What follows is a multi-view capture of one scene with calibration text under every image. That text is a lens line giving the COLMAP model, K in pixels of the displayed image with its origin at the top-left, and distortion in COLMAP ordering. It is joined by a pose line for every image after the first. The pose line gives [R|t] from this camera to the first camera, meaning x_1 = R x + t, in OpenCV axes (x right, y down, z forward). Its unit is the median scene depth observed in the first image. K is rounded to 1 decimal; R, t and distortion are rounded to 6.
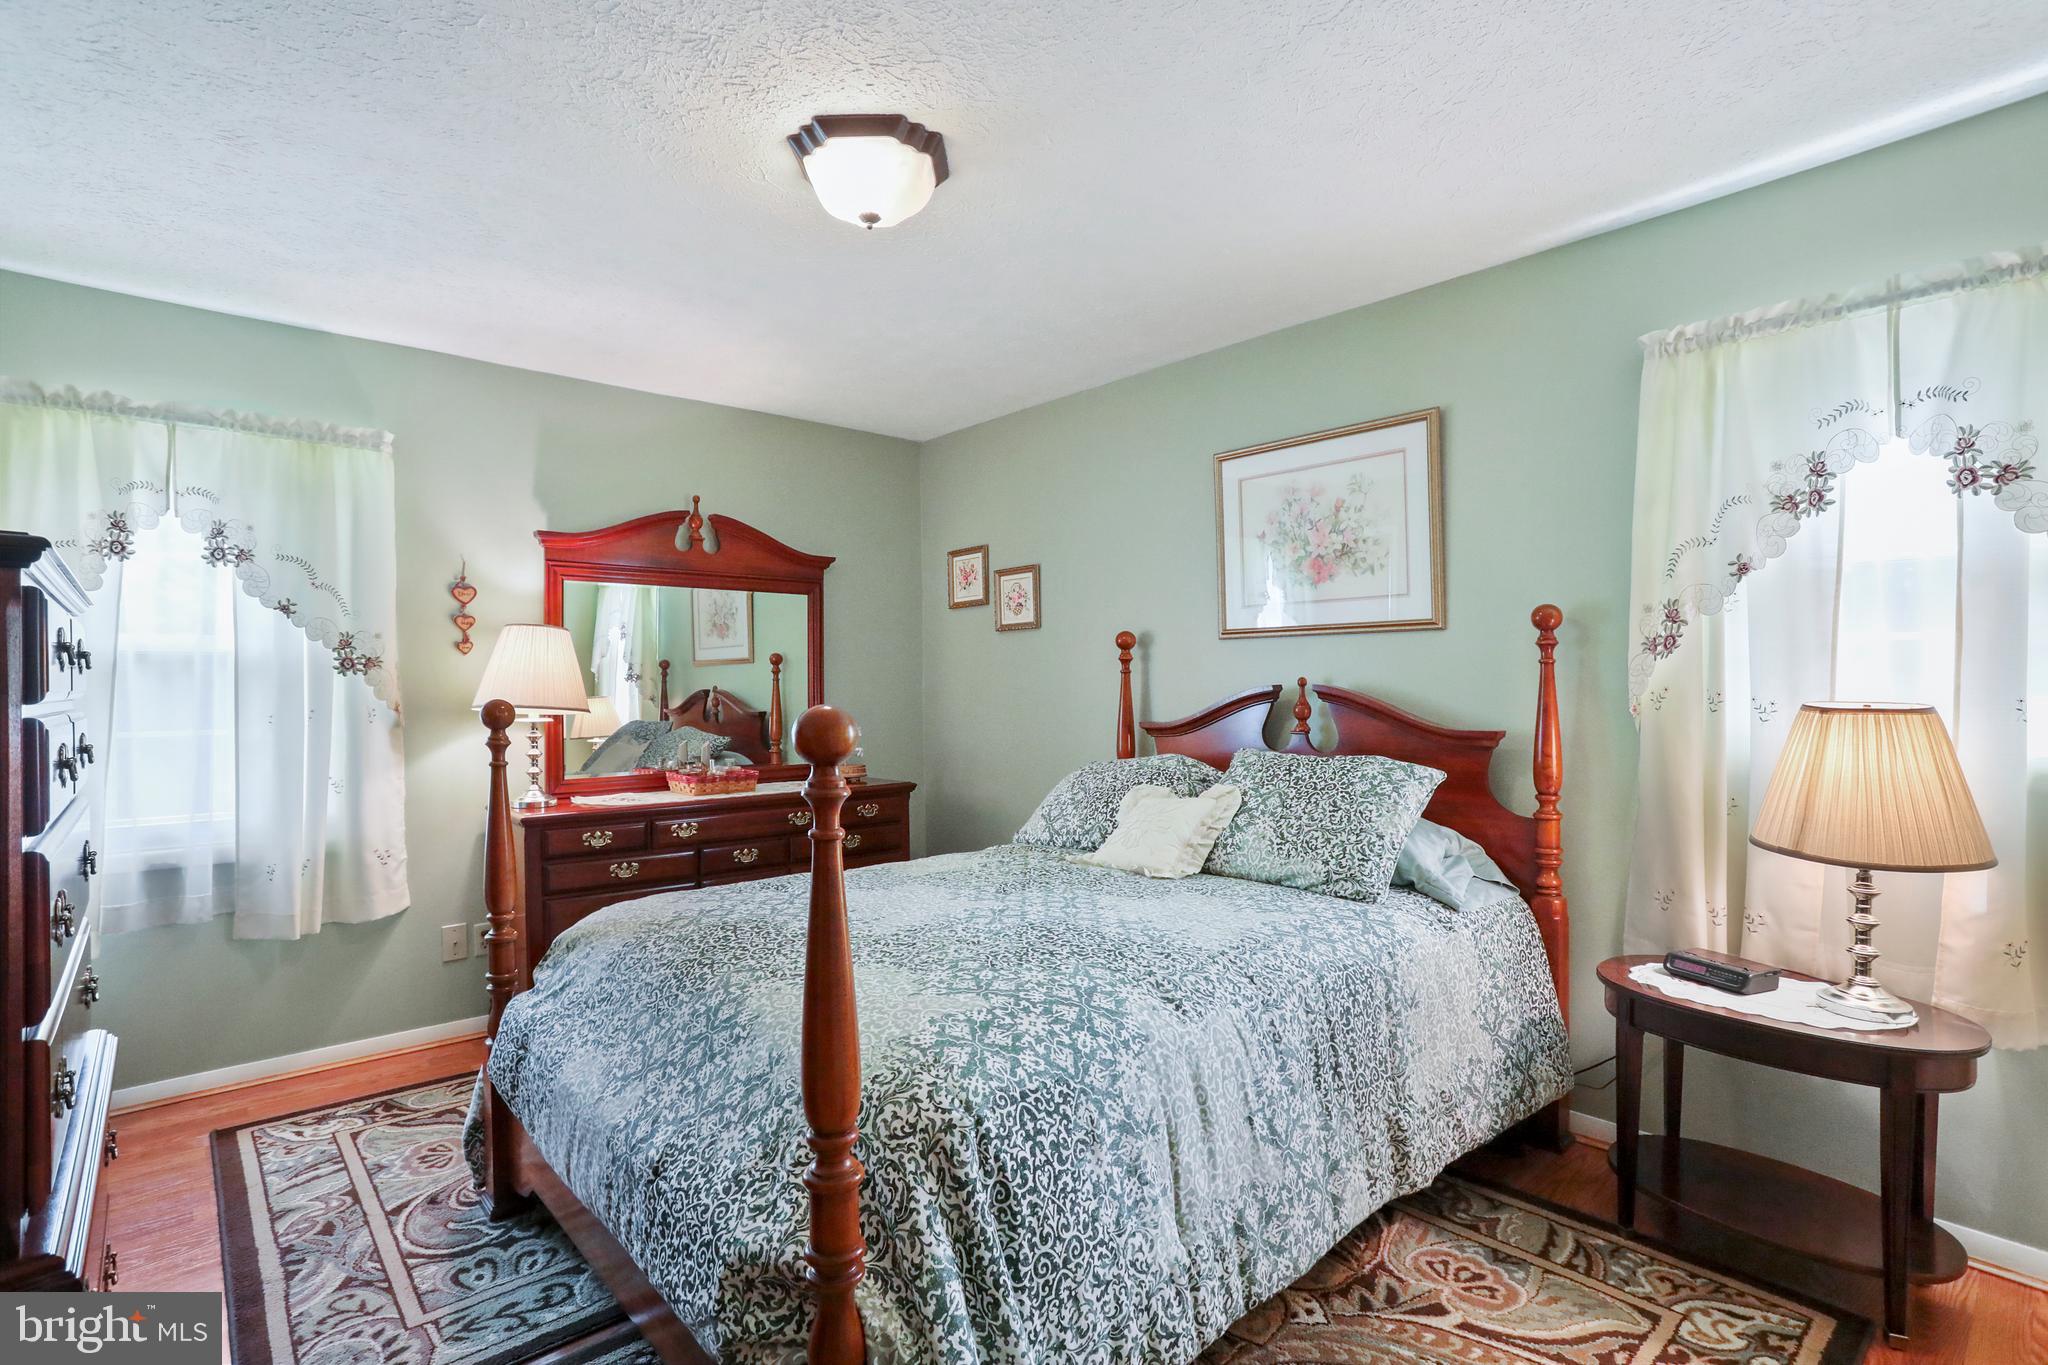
lens RADIAL K [[991.2, 0, 1009.3], [0, 991.2, 677.4], [0, 0, 1]] dist [-0.023213, 0.006877]
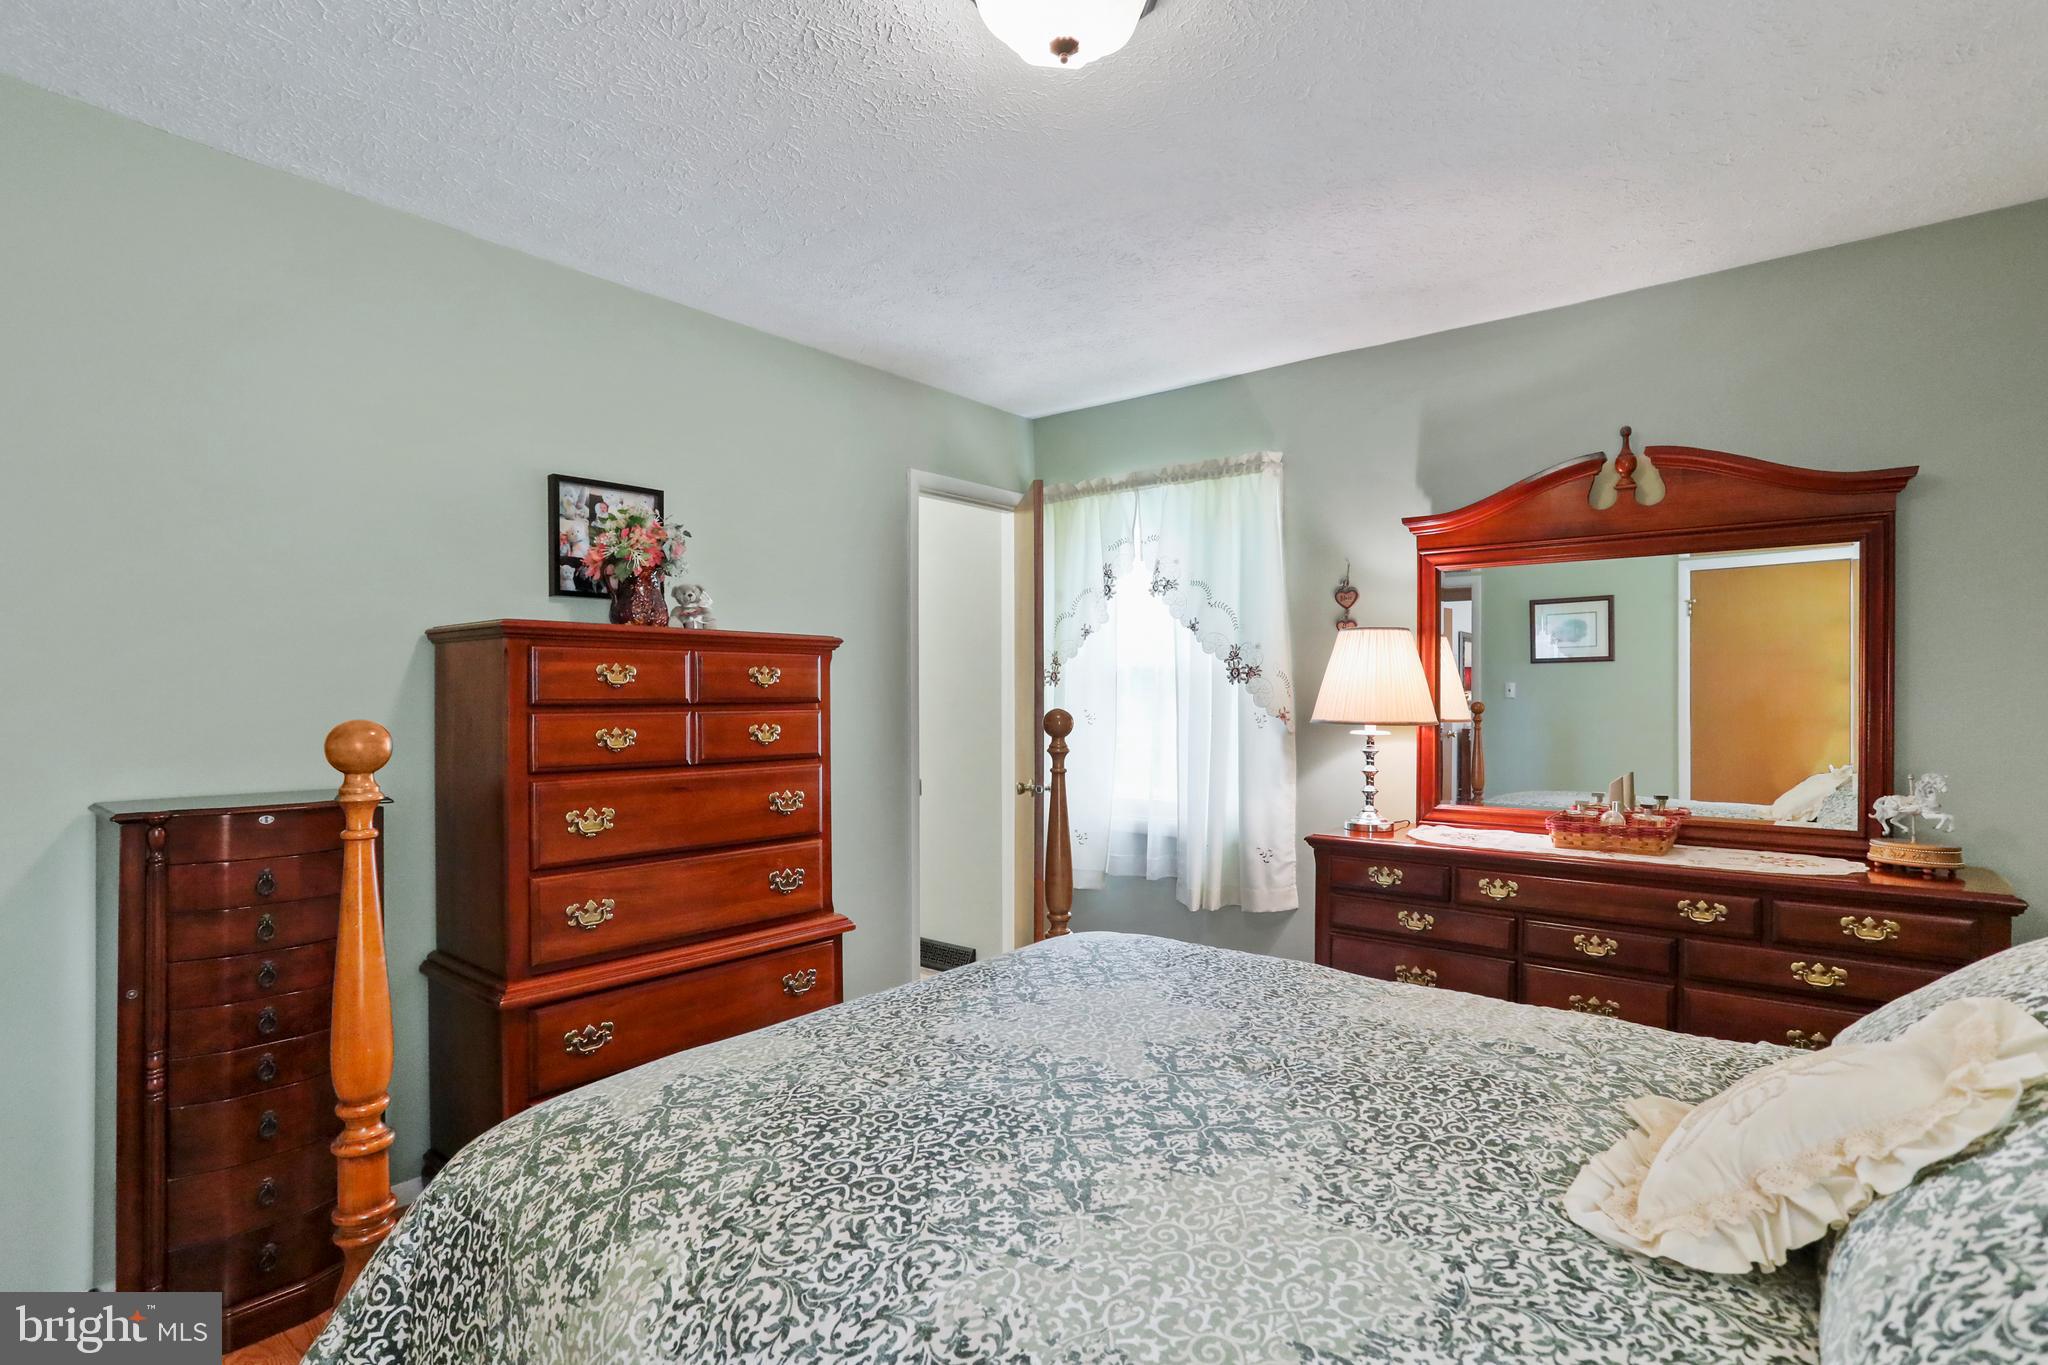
lens RADIAL K [[991.2, 0, 1015.2], [0, 991.2, 698.6], [0, 0, 1]] dist [-0.023213, 0.006877]
pose [[0.169989, 0.013594, -0.985352, 0.372599], [0.002682, 0.999895, 0.014258, -0.001861], [0.985442, -0.005066, 0.169935, 0.560693]]
